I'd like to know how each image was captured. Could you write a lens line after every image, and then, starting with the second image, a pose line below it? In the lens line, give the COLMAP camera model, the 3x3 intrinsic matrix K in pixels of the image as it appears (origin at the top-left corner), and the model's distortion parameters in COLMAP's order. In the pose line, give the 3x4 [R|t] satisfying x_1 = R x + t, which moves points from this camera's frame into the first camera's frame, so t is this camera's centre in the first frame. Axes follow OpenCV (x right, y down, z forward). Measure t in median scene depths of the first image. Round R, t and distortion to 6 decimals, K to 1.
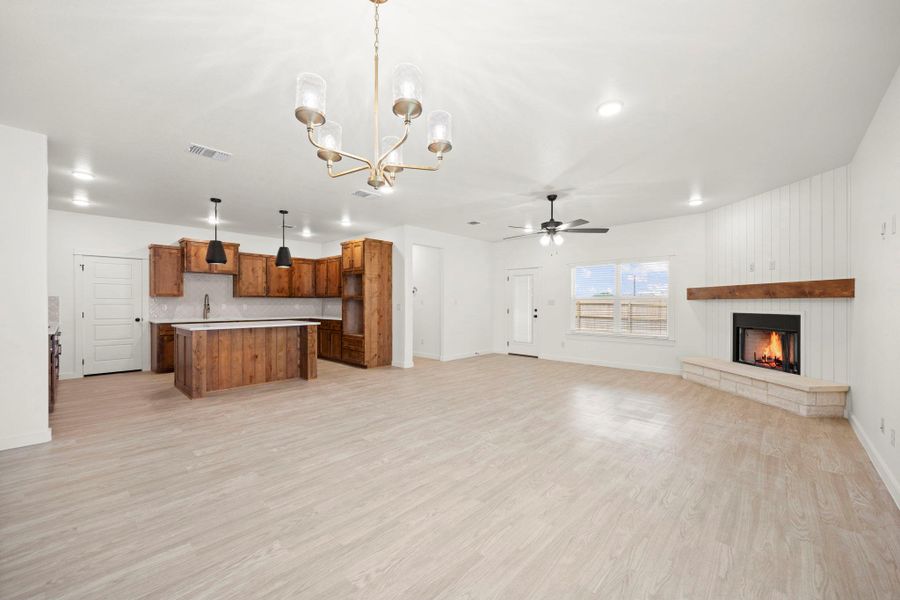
lens RADIAL K [[353.0, 0, 448.5], [0, 353.0, 303.3], [0, 0, 1]] dist [0.001813, -0.003490]
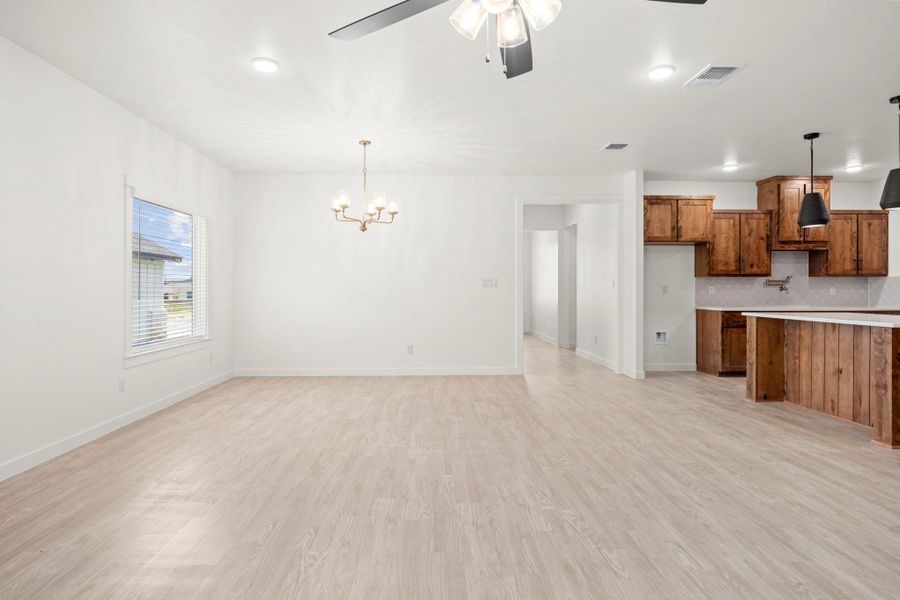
lens RADIAL K [[490.5, 0, 446.9], [0, 490.5, 289.6], [0, 0, 1]] dist [-0.004669, -0.000276]
pose [[-0.707550, -0.000691, -0.706663, 0.499380], [-0.000989, 1.000000, 0.000012, 0.013099], [0.706662, 0.000707, -0.707551, 1.092524]]
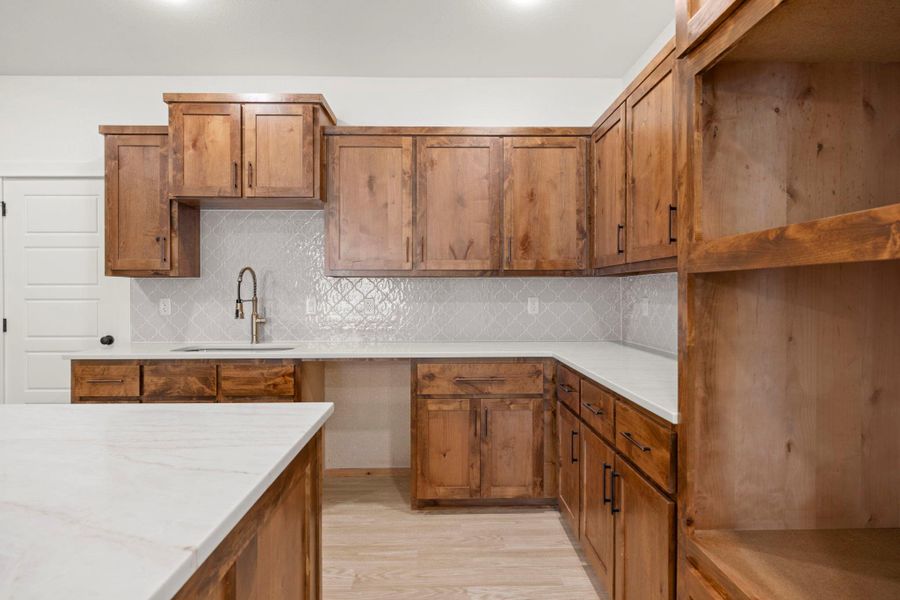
lens RADIAL K [[490.5, 0, 445.4], [0, 490.5, 293.4], [0, 0, 1]] dist [-0.004669, -0.000276]
pose [[0.695679, -0.001623, -0.718351, -0.300779], [0.000863, 0.999999, -0.001423, -0.002203], [0.718352, 0.000370, 0.695679, 1.053994]]
